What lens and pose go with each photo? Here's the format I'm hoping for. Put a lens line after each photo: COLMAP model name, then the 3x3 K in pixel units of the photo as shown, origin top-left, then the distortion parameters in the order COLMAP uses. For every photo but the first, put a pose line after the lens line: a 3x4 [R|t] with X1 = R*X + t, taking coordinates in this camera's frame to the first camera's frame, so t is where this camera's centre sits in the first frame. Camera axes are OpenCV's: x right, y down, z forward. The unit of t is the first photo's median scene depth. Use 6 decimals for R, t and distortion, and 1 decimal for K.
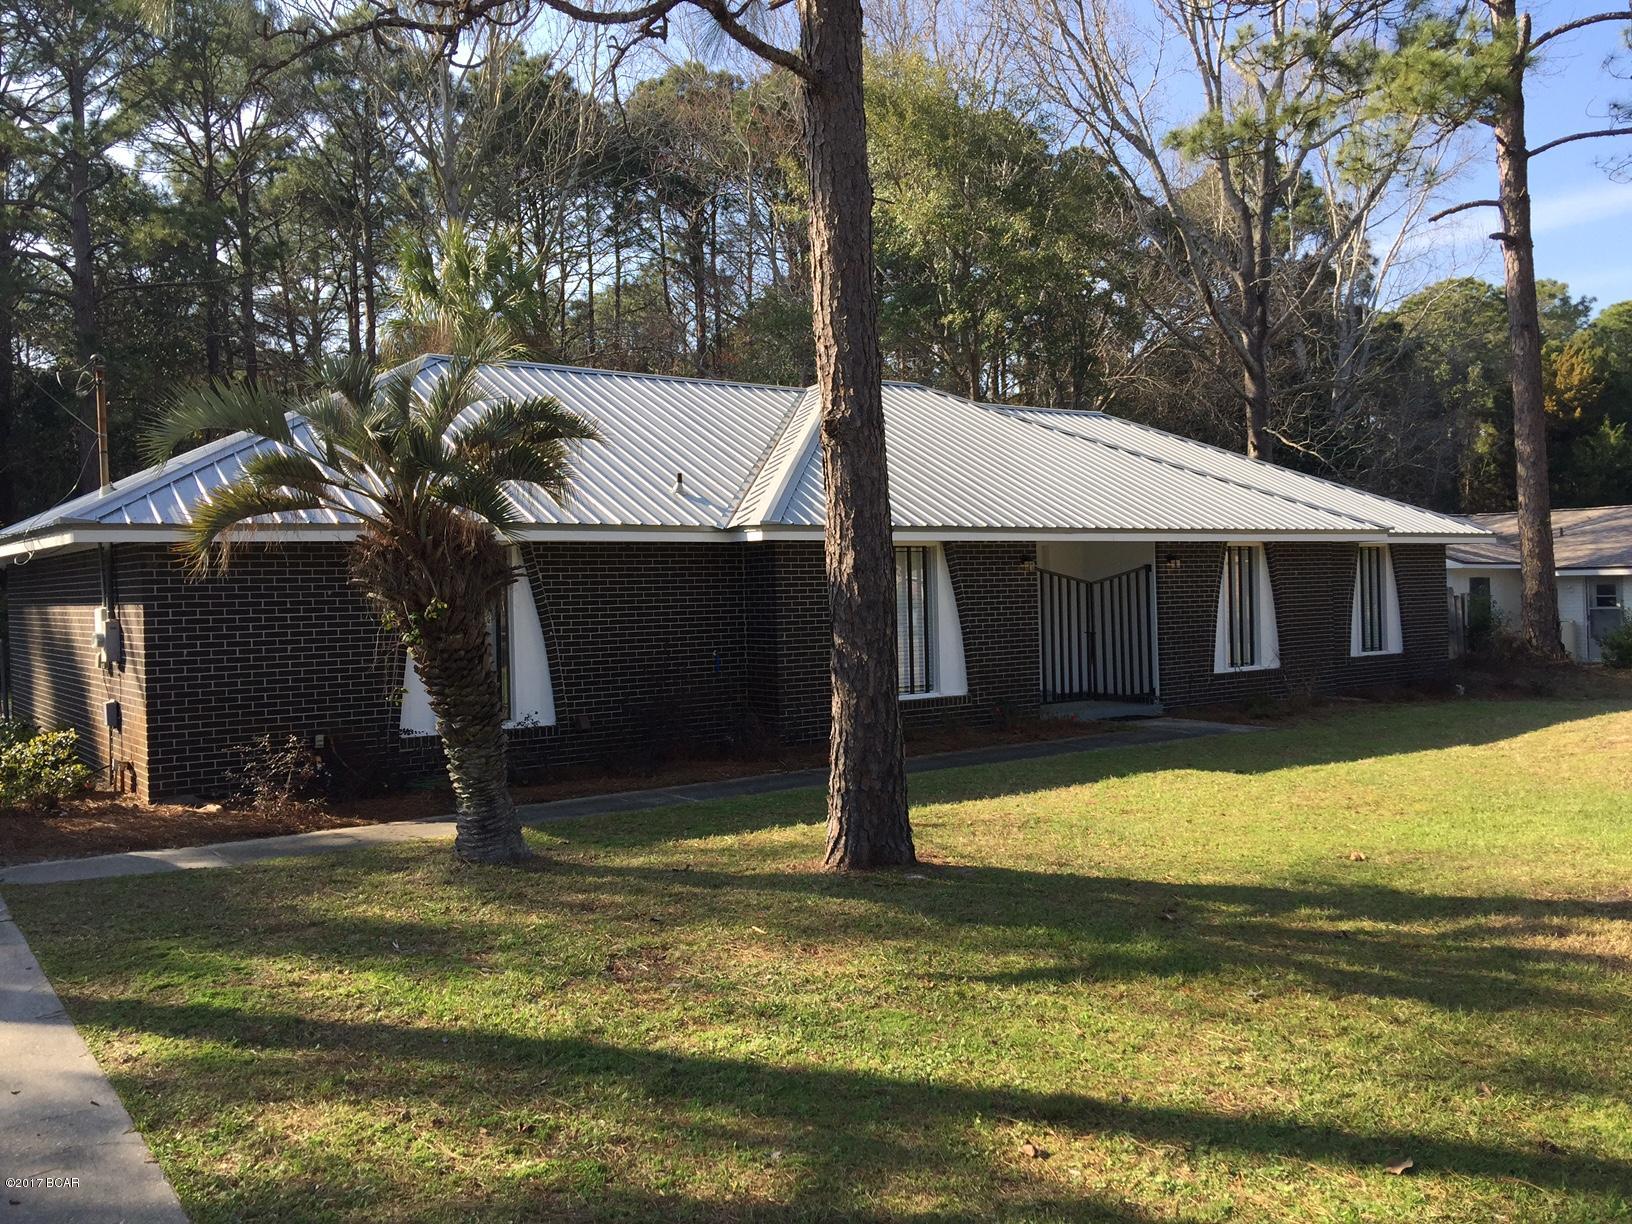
lens RADIAL K [[1372.5, 0, 789.2], [0, 1372.5, 573.9], [0, 0, 1]] dist [0.081023, -0.113958]
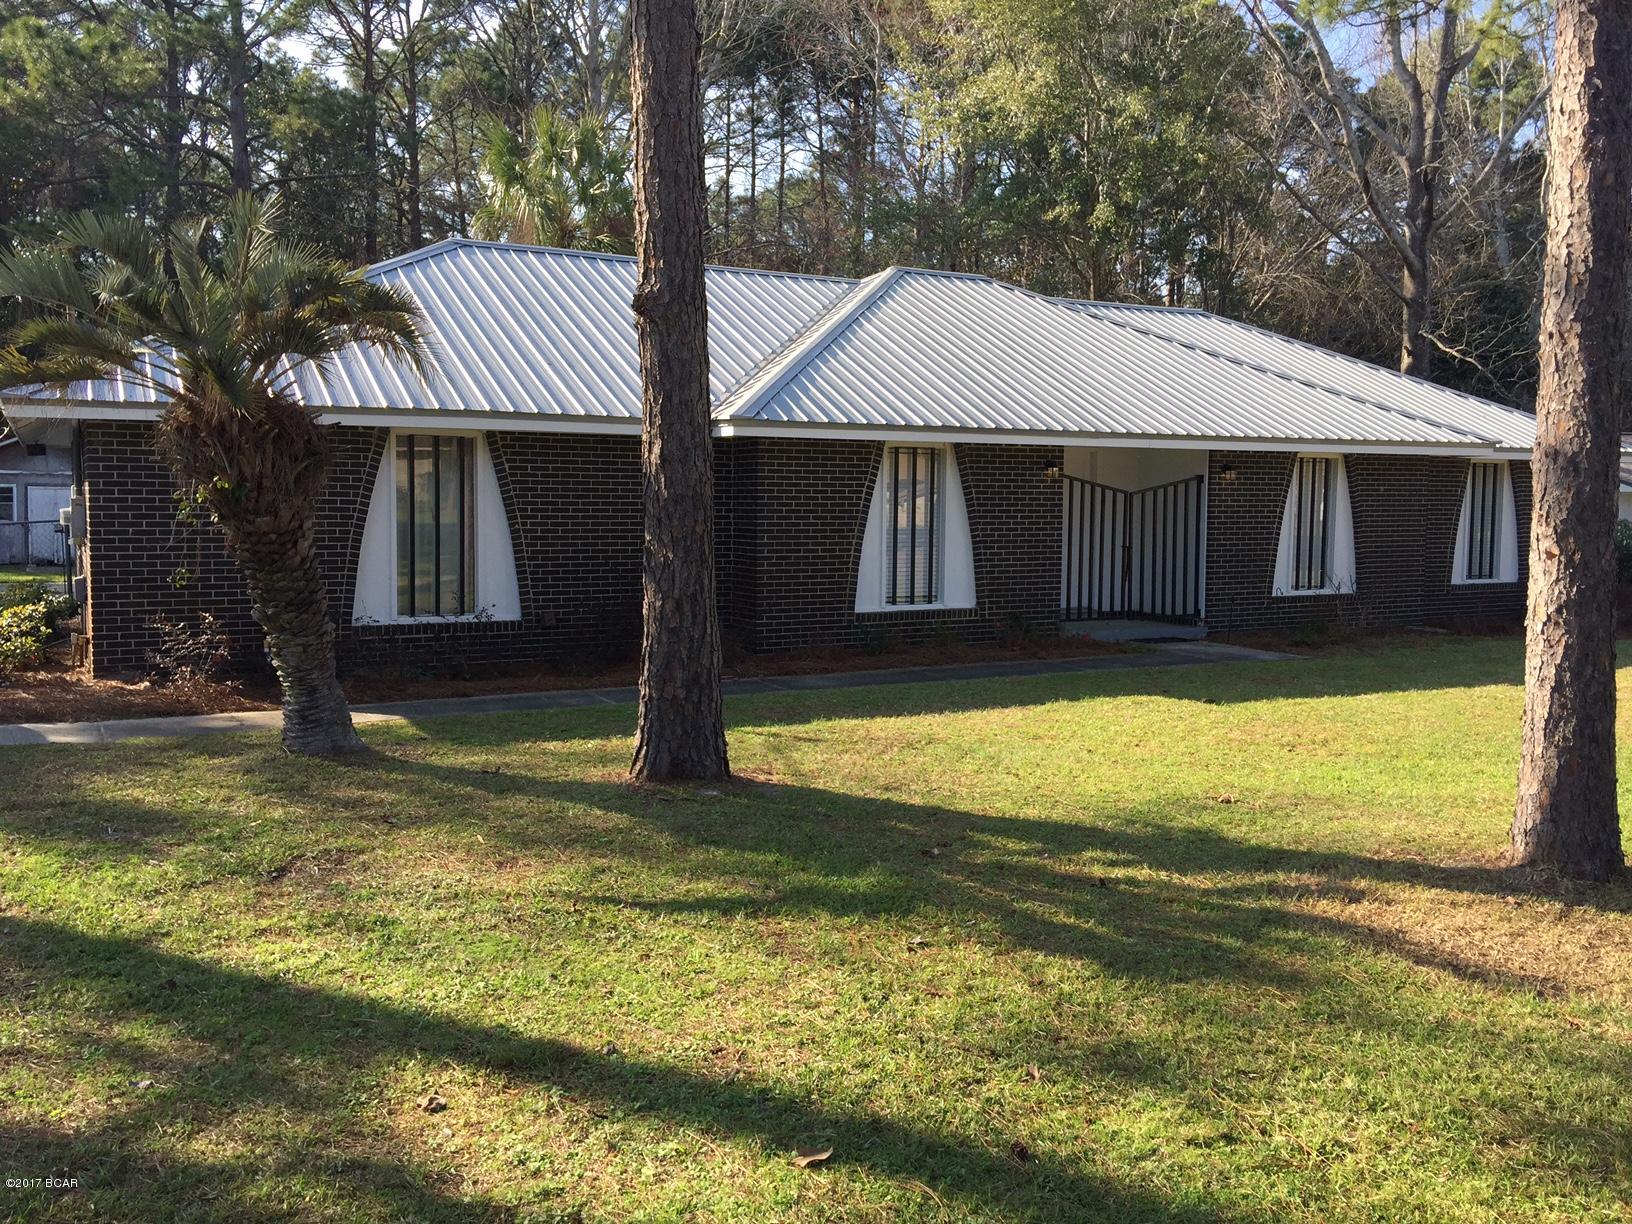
lens RADIAL K [[1372.5, 0, 864.2], [0, 1372.5, 576.4], [0, 0, 1]] dist [0.081023, -0.113958]
pose [[0.989639, 0.037210, -0.138673, 0.233176], [-0.027963, 0.997290, 0.068047, 0.006021], [0.140830, -0.063464, 0.987998, 0.078159]]
